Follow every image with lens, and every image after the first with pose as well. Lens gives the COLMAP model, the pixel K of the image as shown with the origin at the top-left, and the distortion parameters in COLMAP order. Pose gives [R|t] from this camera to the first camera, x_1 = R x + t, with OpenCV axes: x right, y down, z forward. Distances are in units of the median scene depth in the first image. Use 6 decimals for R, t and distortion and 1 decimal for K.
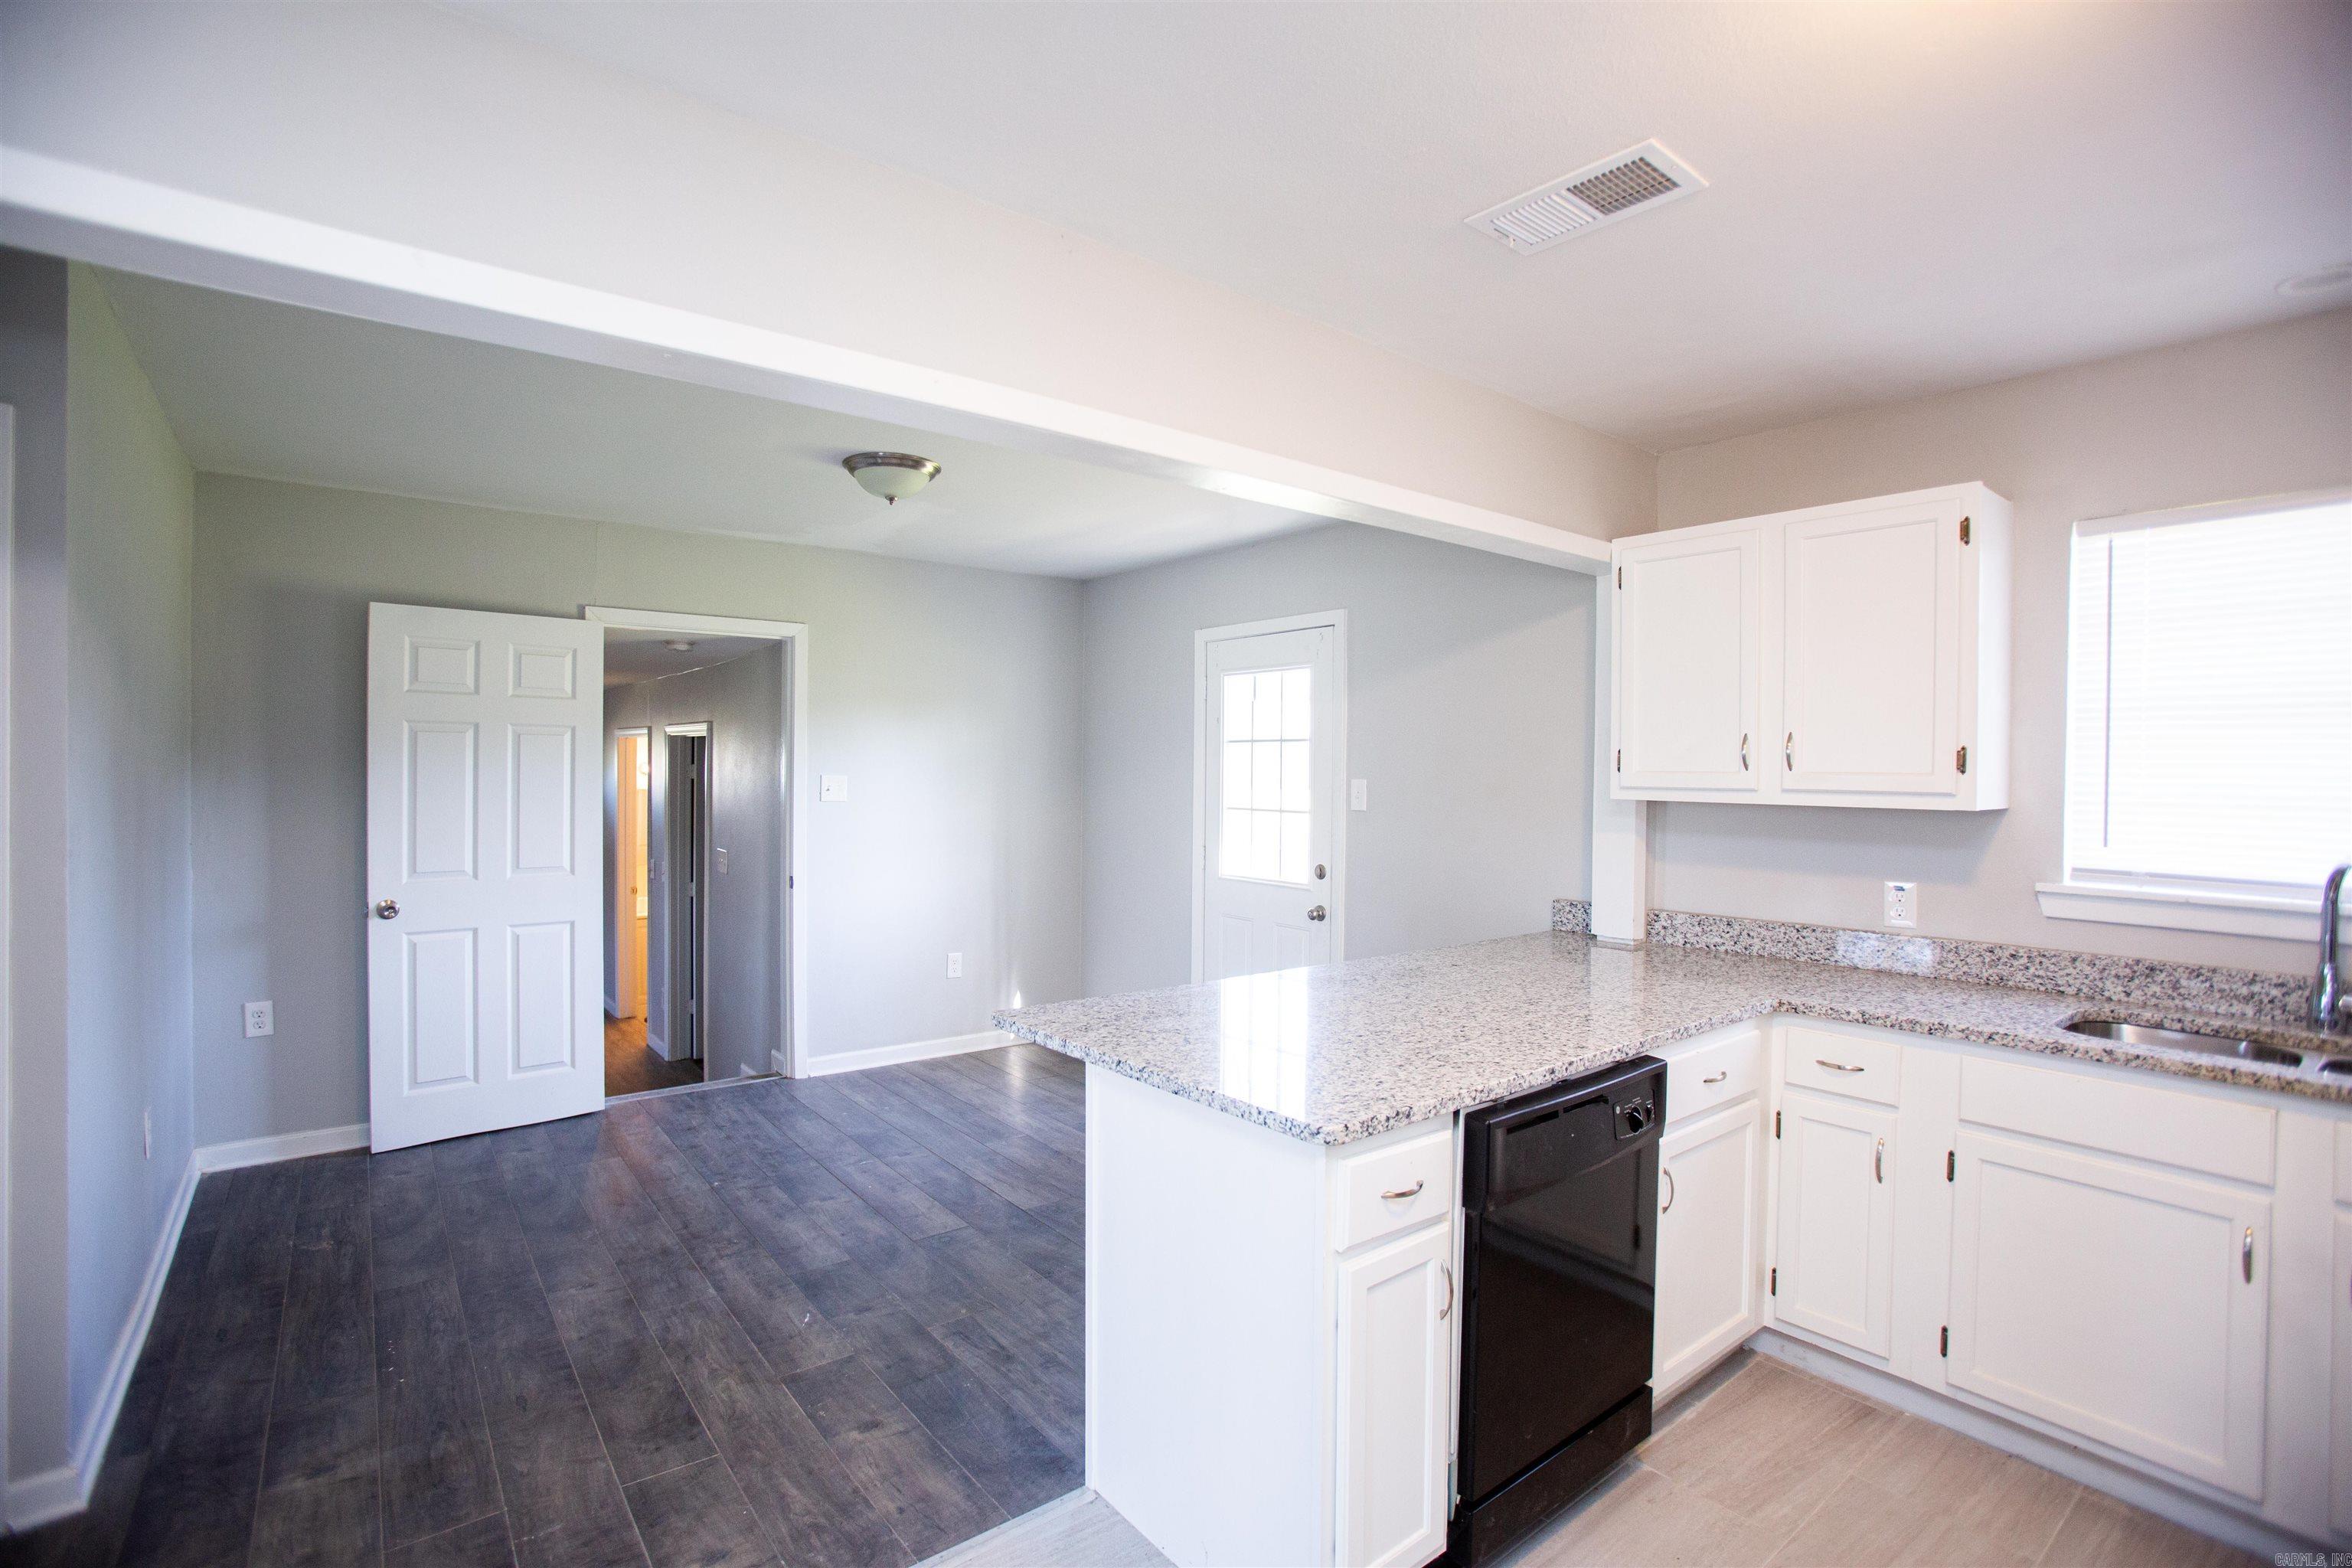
lens RADIAL K [[1084.5, 0, 1156.7], [0, 1084.5, 773.5], [0, 0, 1]] dist [-0.064146, 0.023737]
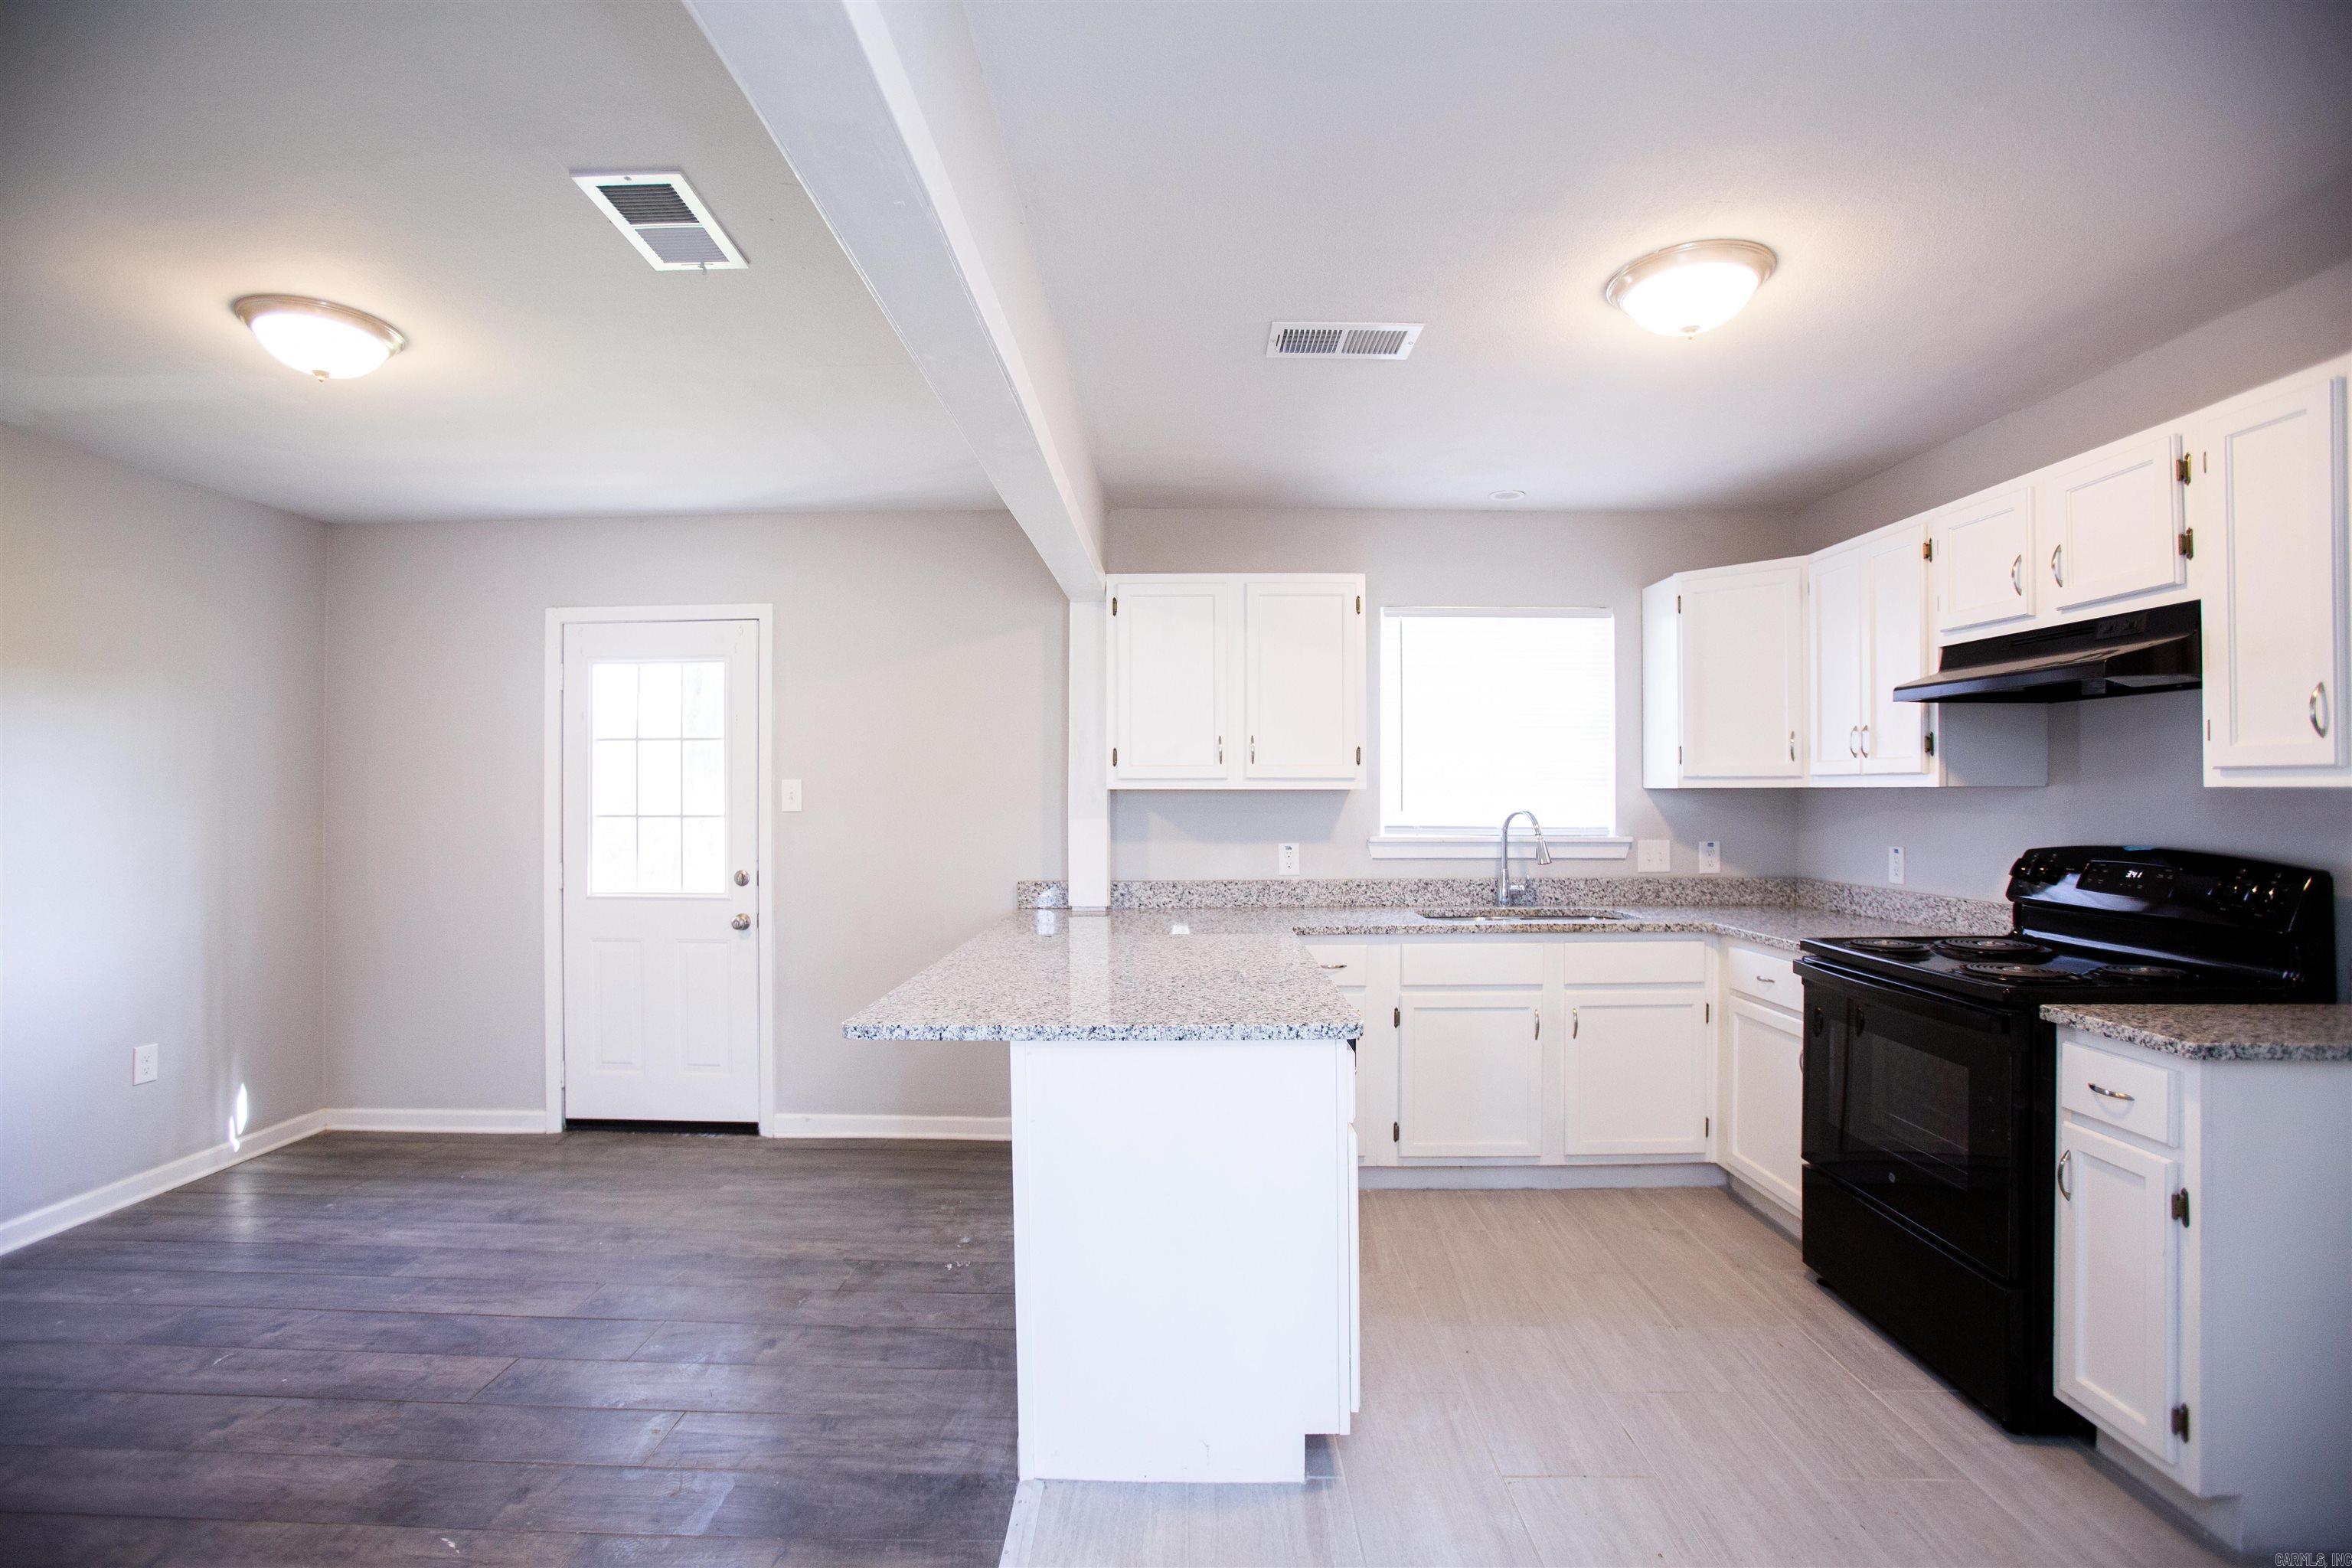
lens RADIAL K [[1084.5, 0, 1152.5], [0, 1084.5, 791.2], [0, 0, 1]] dist [-0.064146, 0.023737]
pose [[0.636338, -0.008207, 0.771367, -0.567222], [0.011229, 0.999936, 0.001376, 0.029582], [-0.771329, 0.007787, 0.636389, 0.217742]]
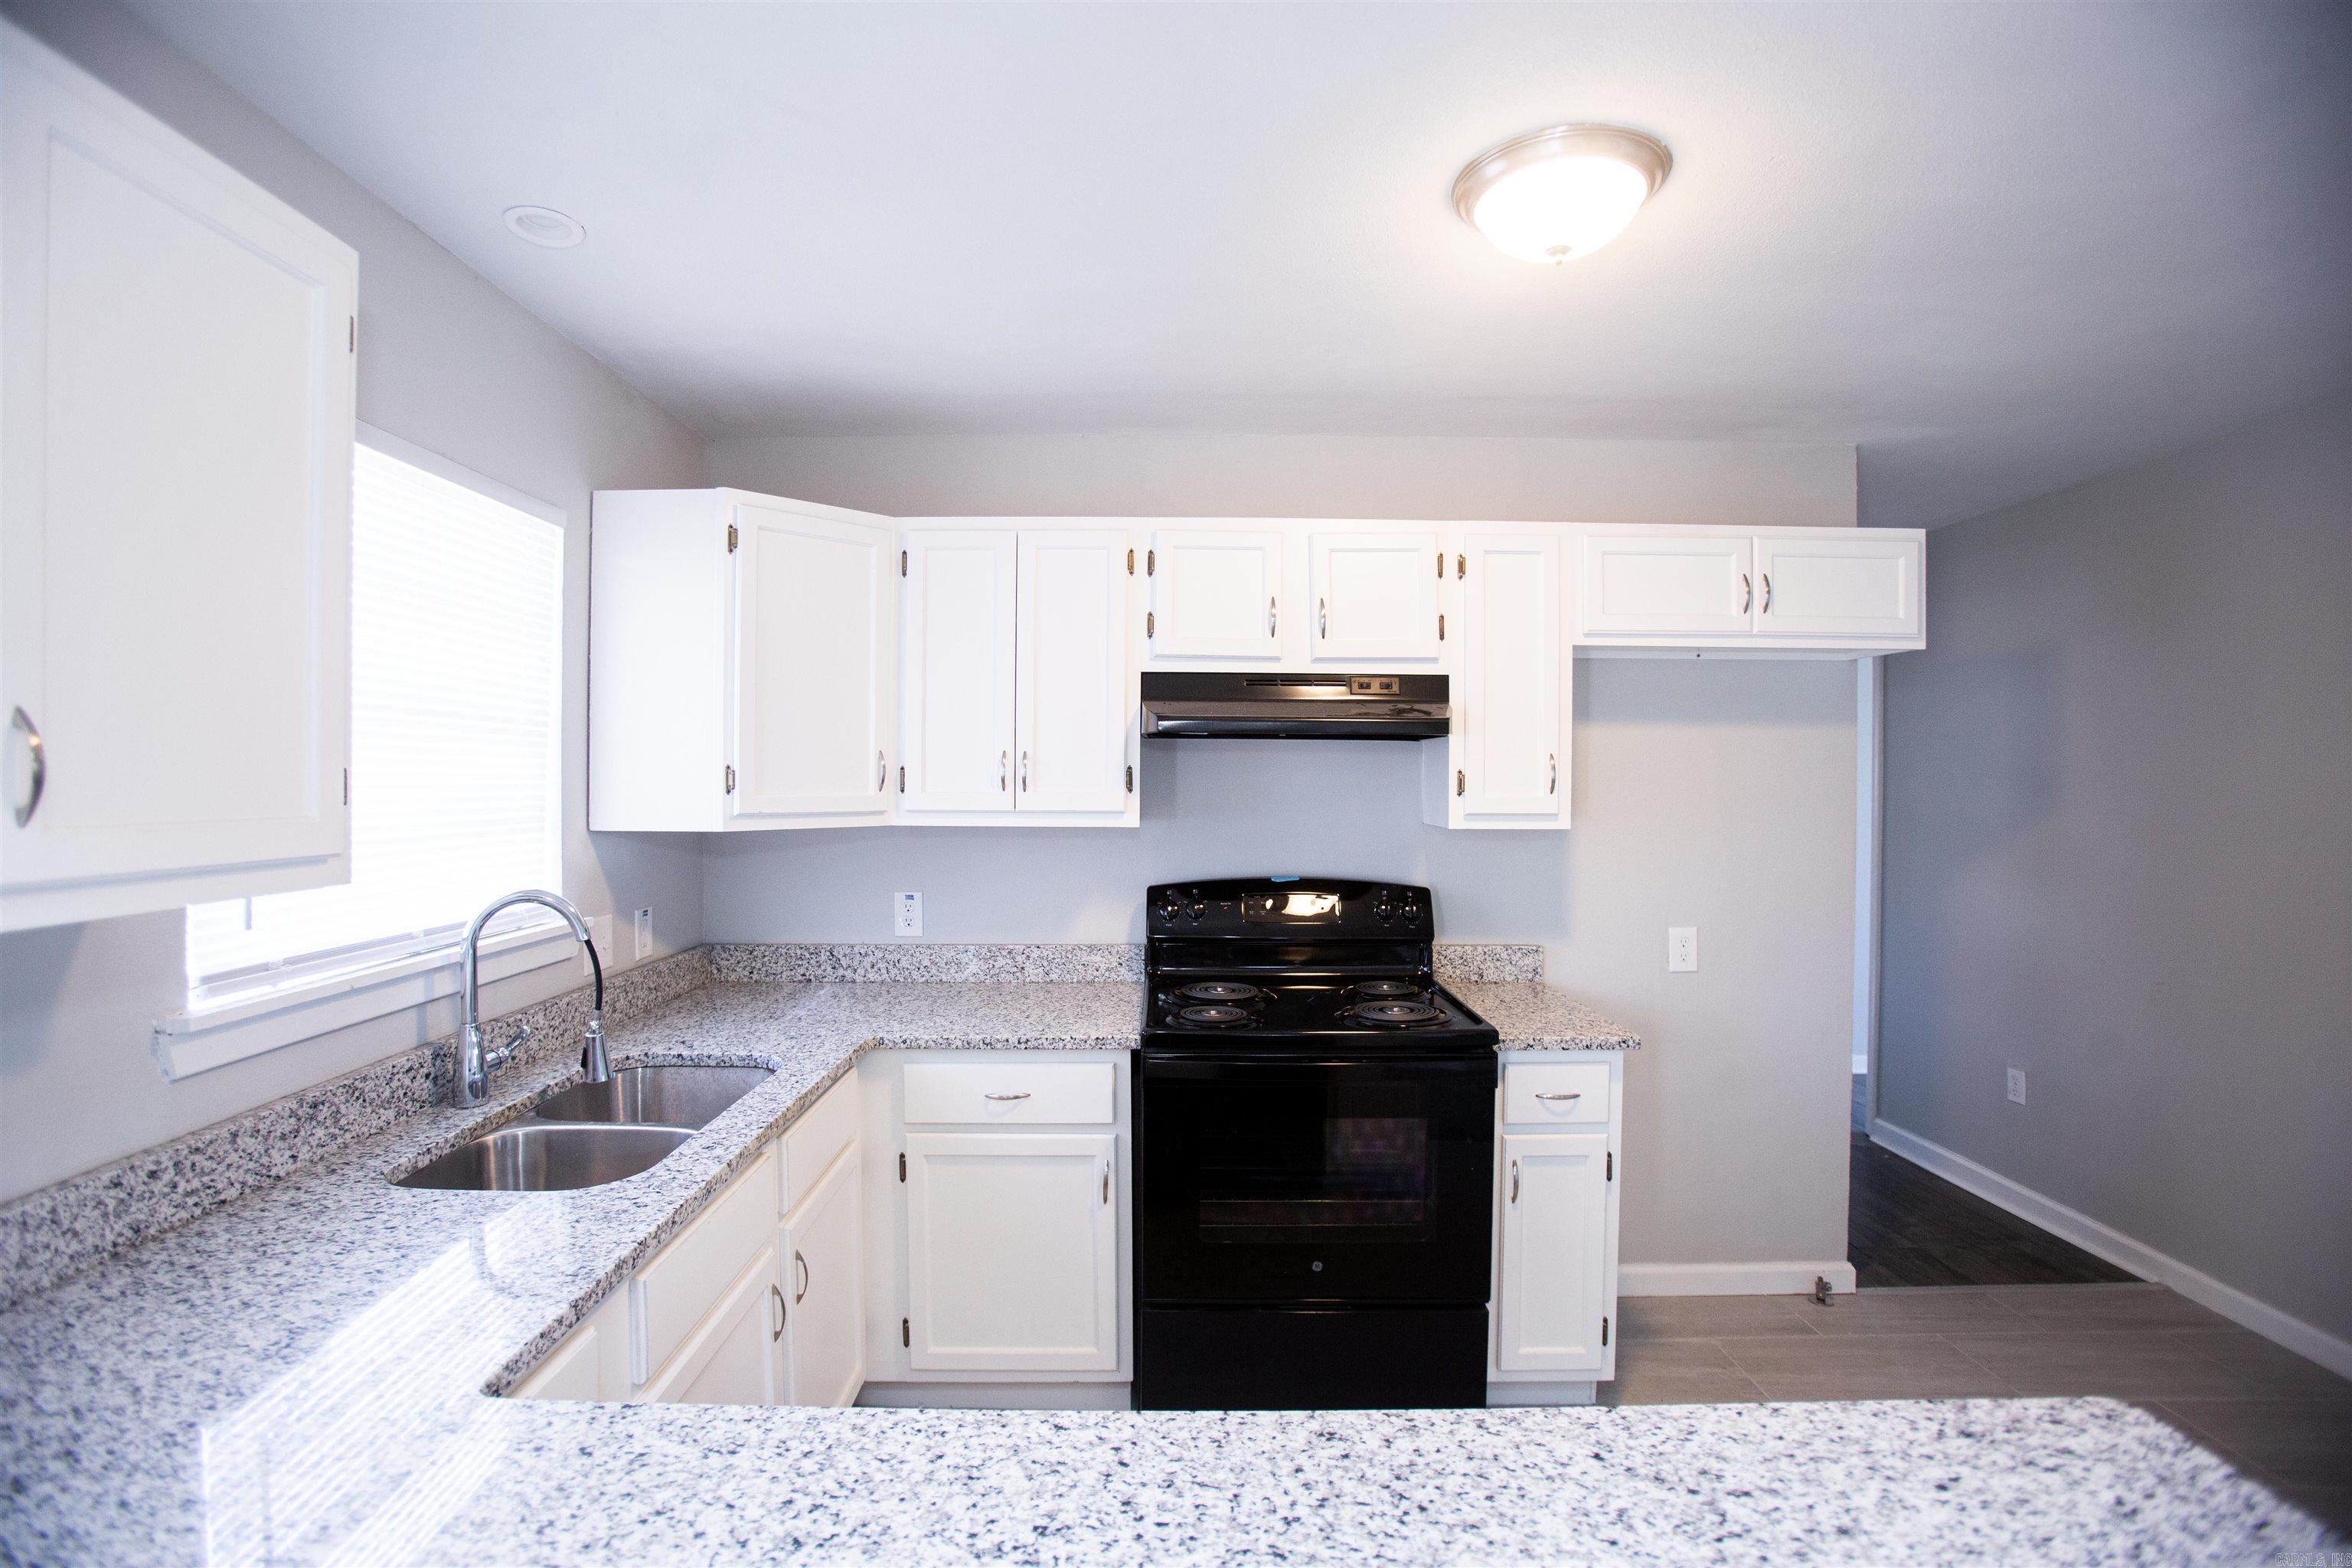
lens RADIAL K [[1084.5, 0, 1160.8], [0, 1084.5, 786.3], [0, 0, 1]] dist [-0.064146, 0.023737]
pose [[-0.786259, -0.015811, 0.617694, 0.133345], [-0.004416, 0.999791, 0.019970, -0.021455], [-0.617881, 0.012973, -0.786165, 1.048828]]
